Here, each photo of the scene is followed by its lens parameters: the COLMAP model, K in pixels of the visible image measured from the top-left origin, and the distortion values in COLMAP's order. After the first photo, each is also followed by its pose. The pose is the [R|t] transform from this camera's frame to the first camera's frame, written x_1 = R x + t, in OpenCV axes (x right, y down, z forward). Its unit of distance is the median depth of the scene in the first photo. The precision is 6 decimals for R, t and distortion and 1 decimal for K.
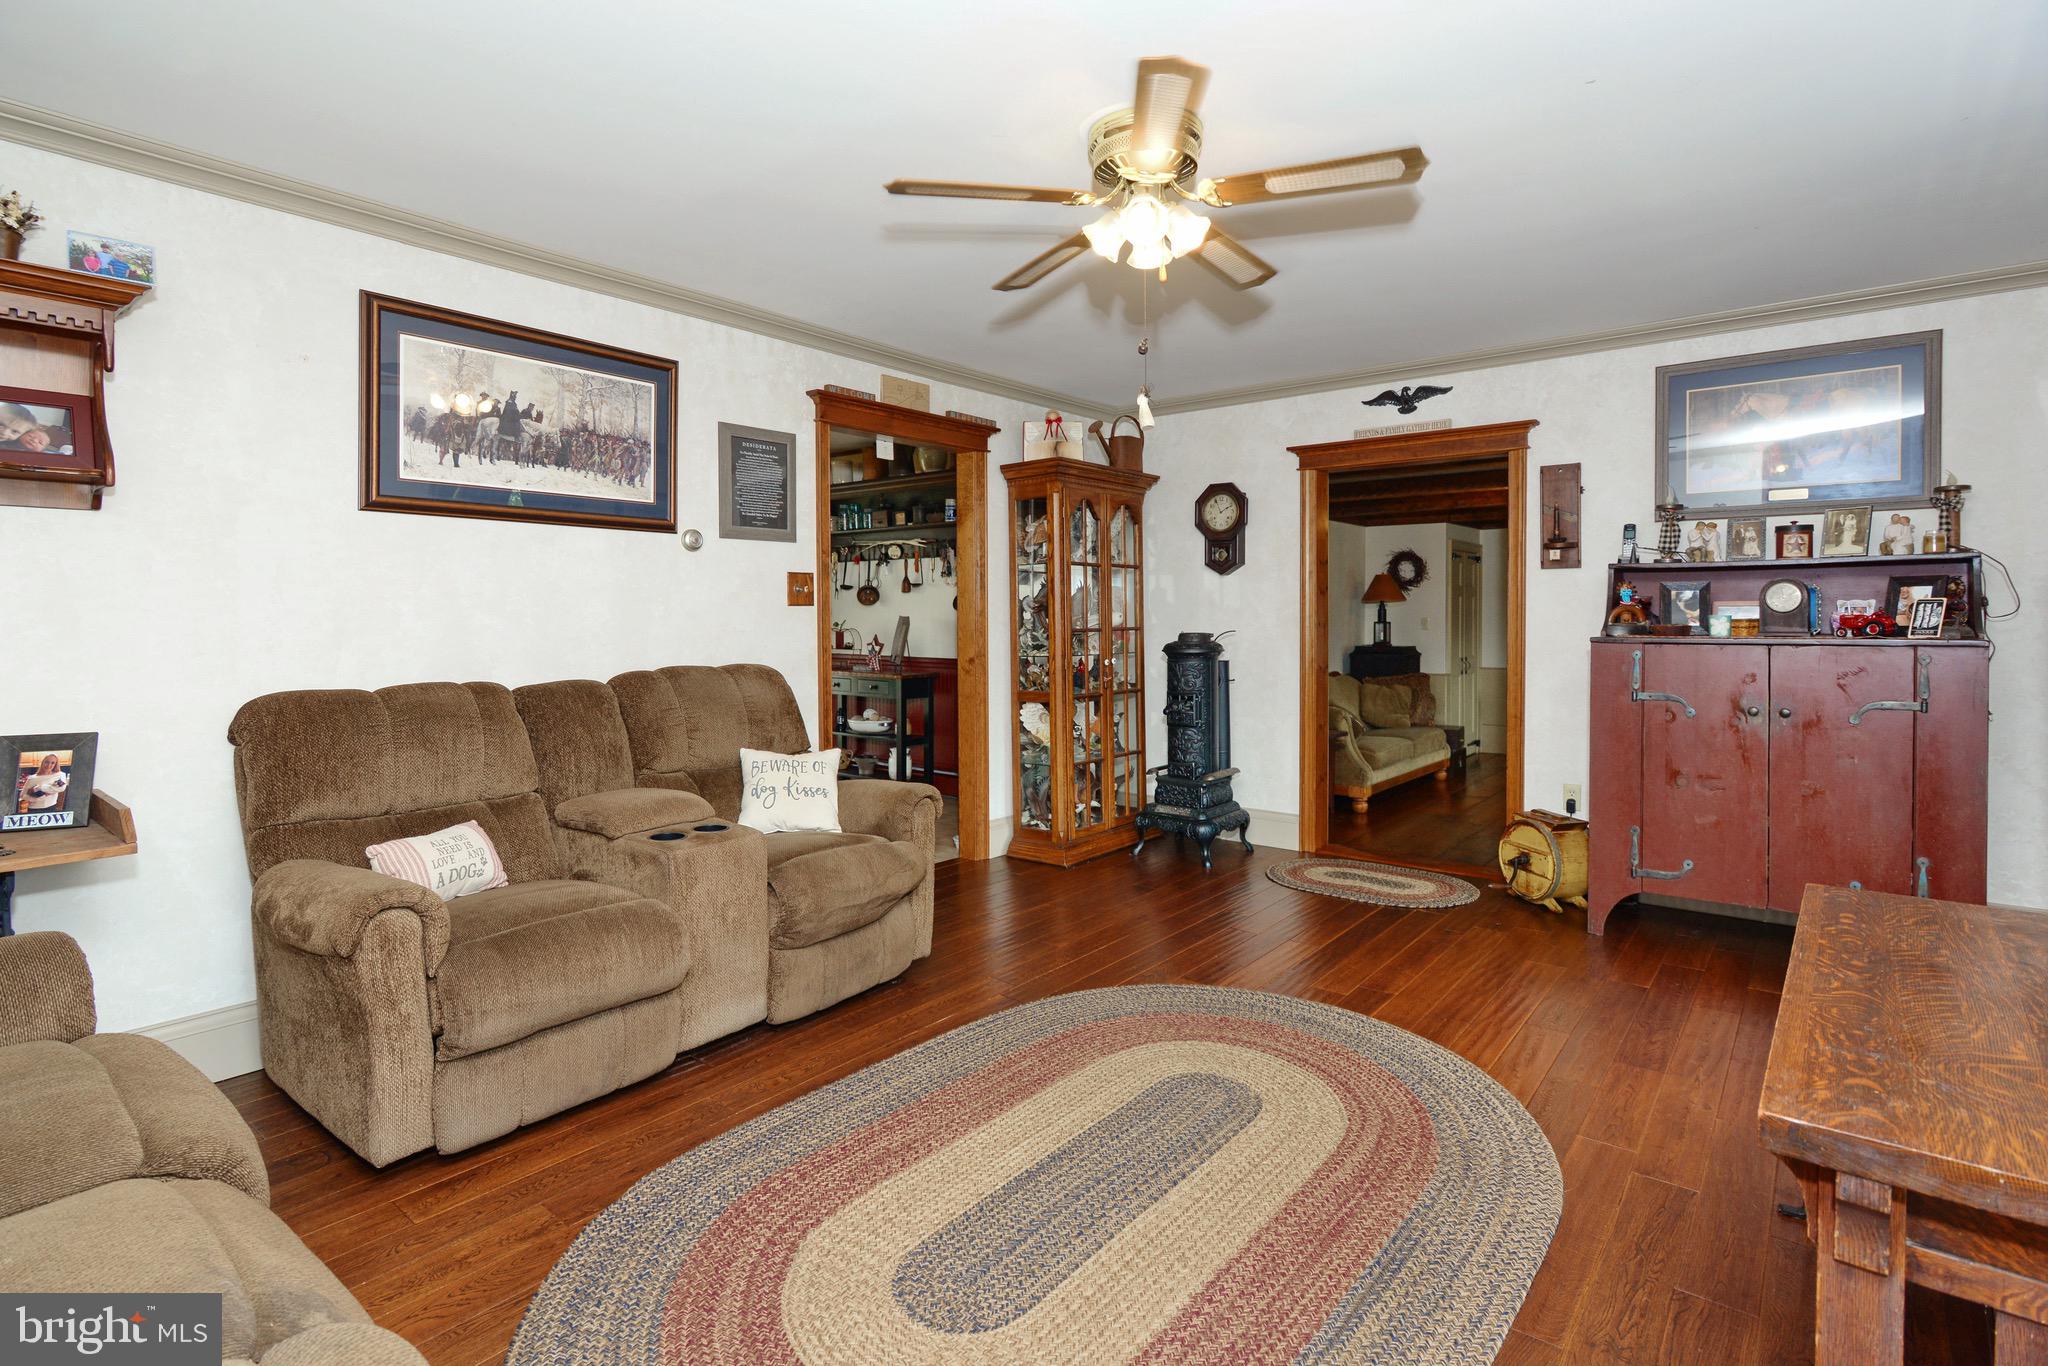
lens RADIAL K [[1014.5, 0, 1011.2], [0, 1014.5, 630.3], [0, 0, 1]] dist [-0.000961, 0.001635]
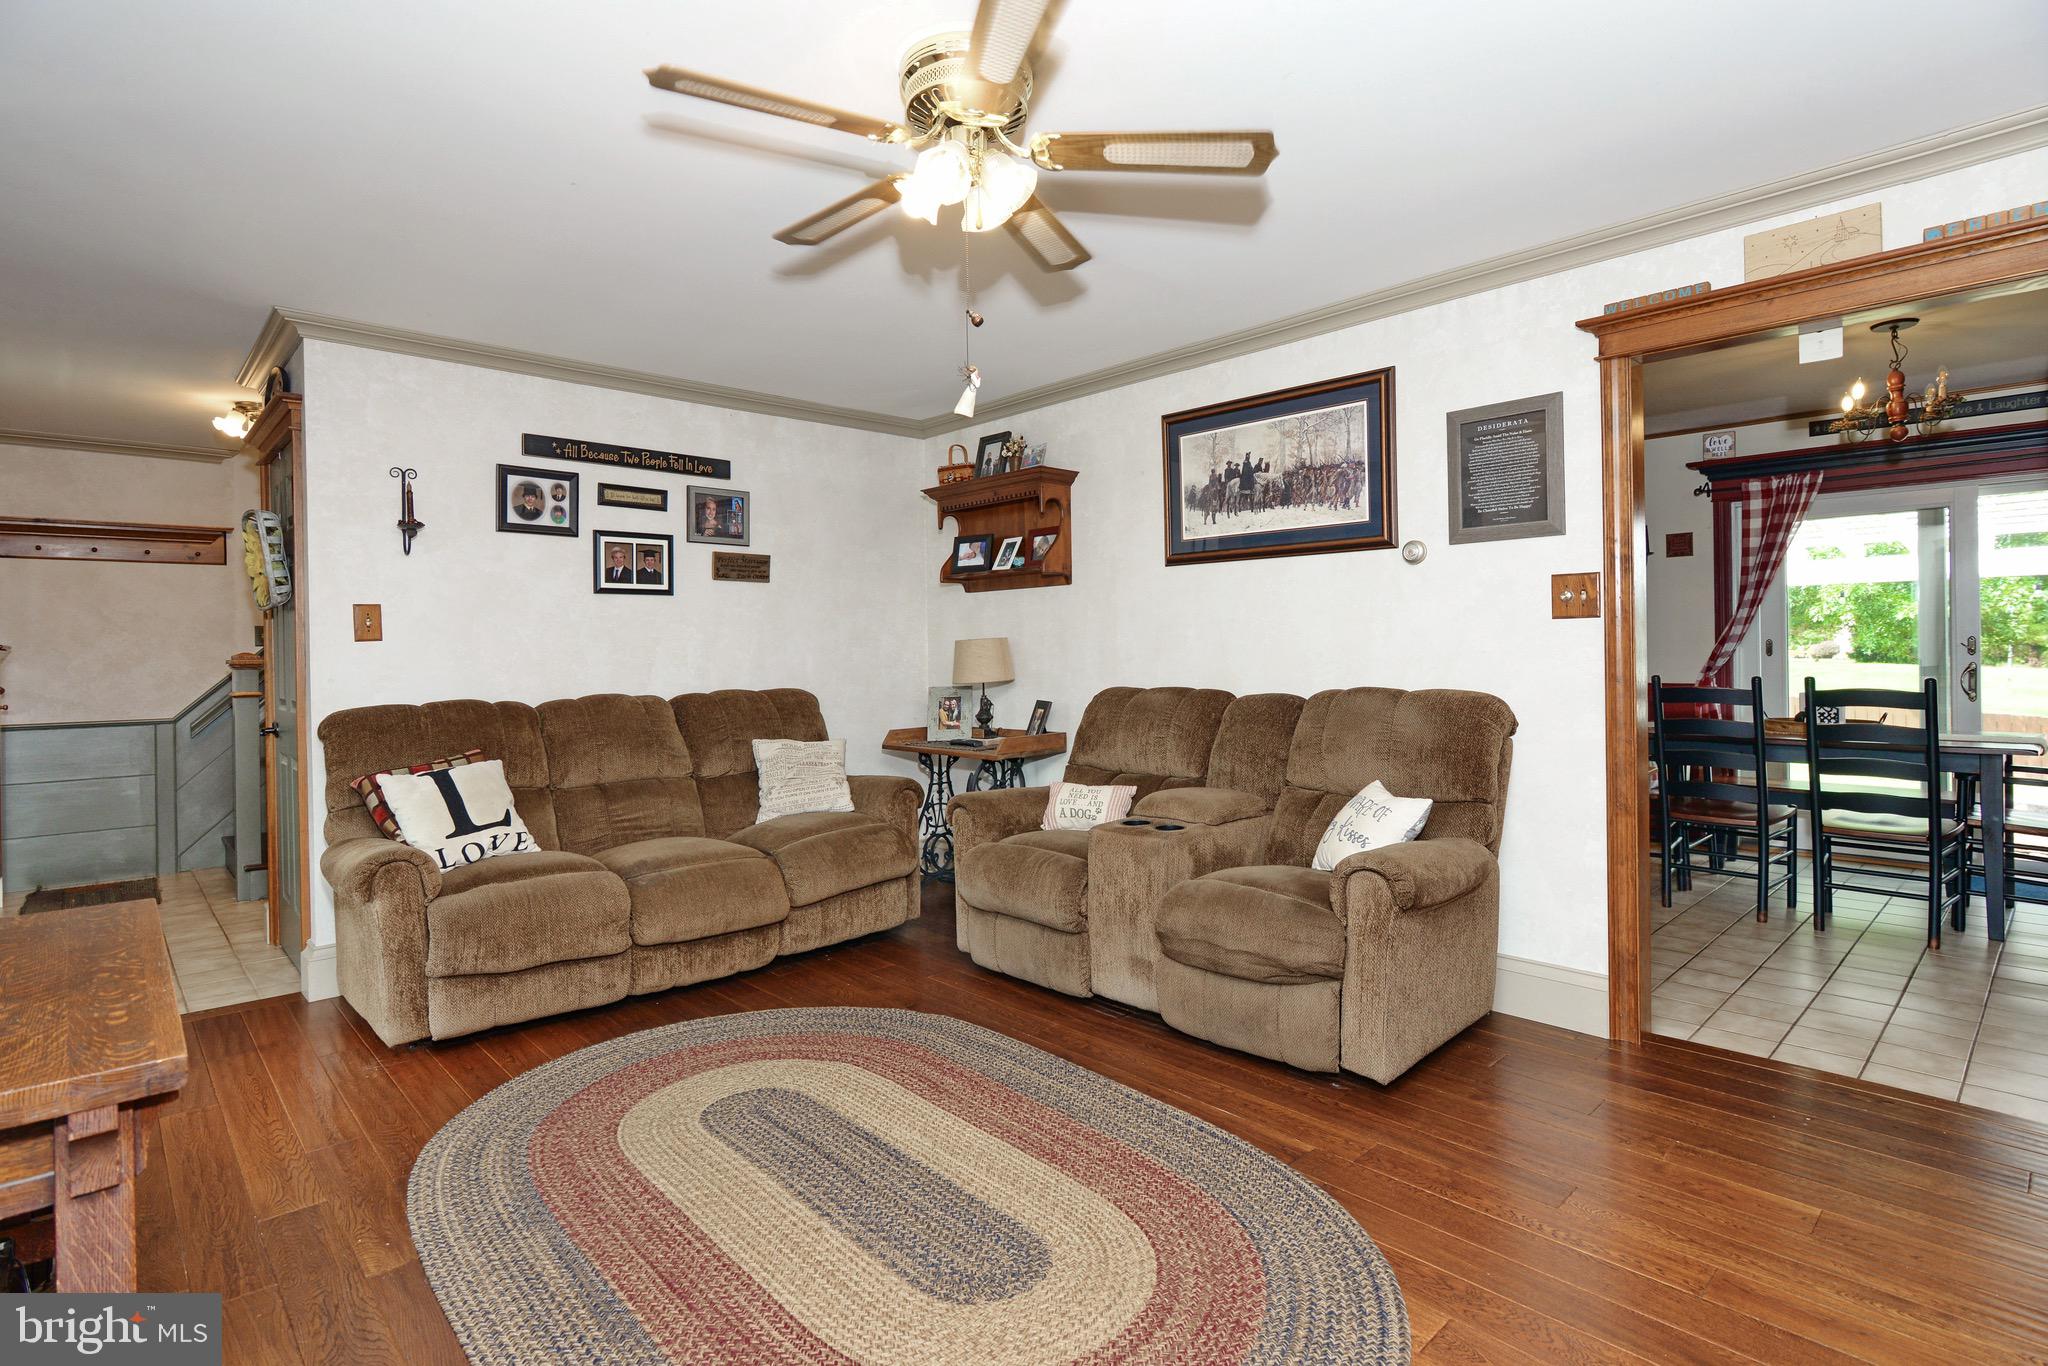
lens RADIAL K [[1014.5, 0, 1024.6], [0, 1014.5, 645.9], [0, 0, 1]] dist [-0.000961, 0.001635]
pose [[-0.130020, 0.006085, -0.991493, 0.702591], [0.001890, 0.999981, 0.005889, -0.010683], [0.991510, -0.001108, -0.130029, 0.833607]]
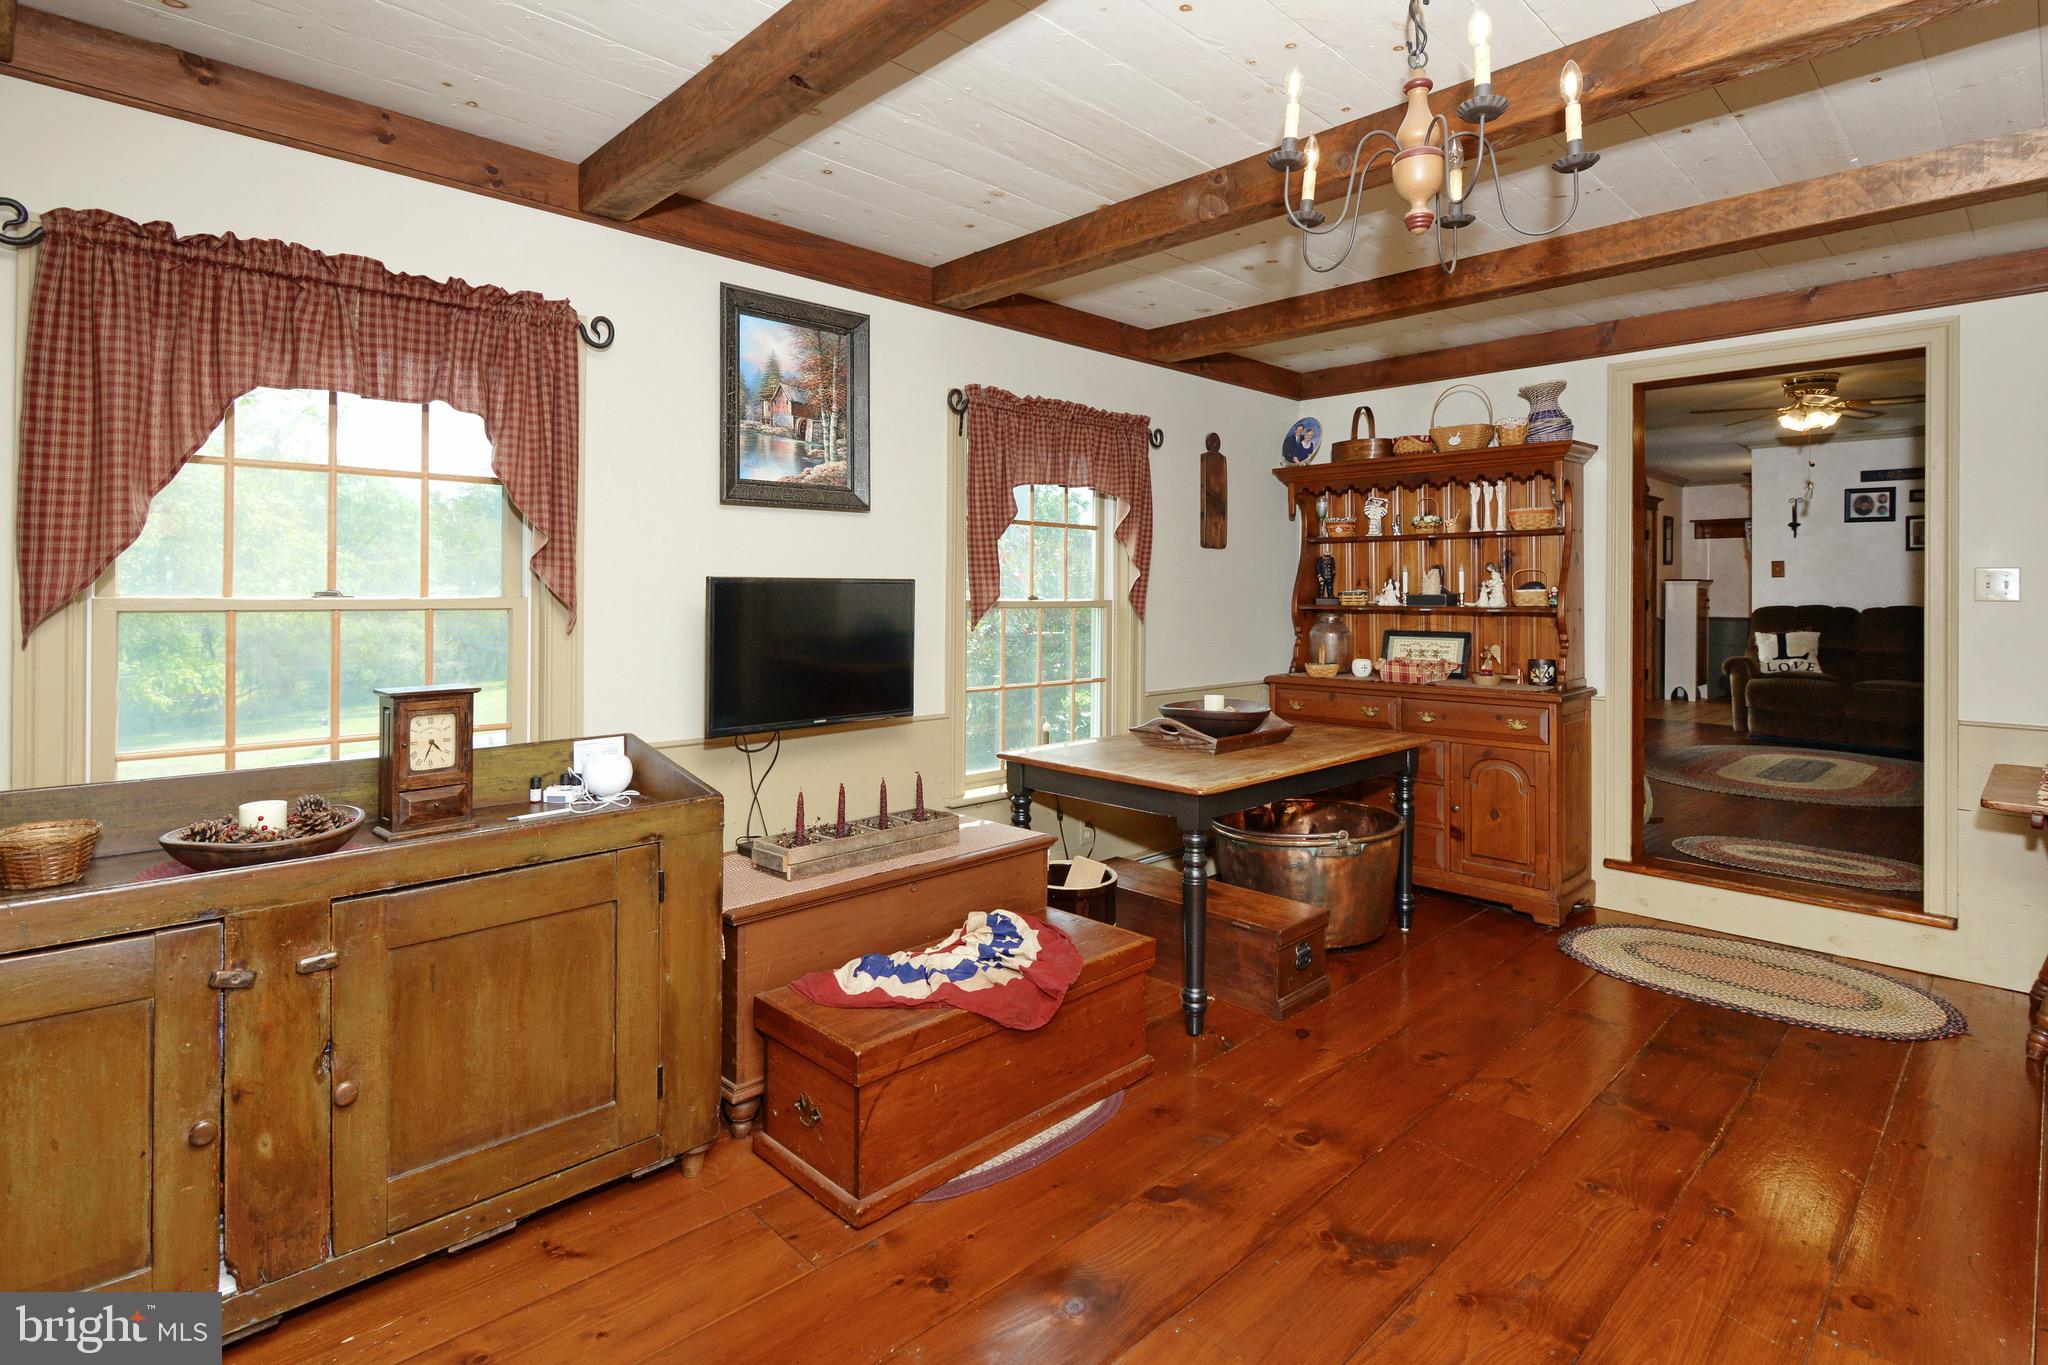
lens RADIAL K [[1014.5, 0, 1068.0], [0, 1014.5, 585.3], [0, 0, 1]] dist [-0.000961, 0.001635]
pose [[-0.996425, -0.002476, 0.084441, 1.211325], [-0.002076, 0.999986, 0.004831, 0.000787], [-0.084452, 0.004639, -0.996417, 2.560821]]
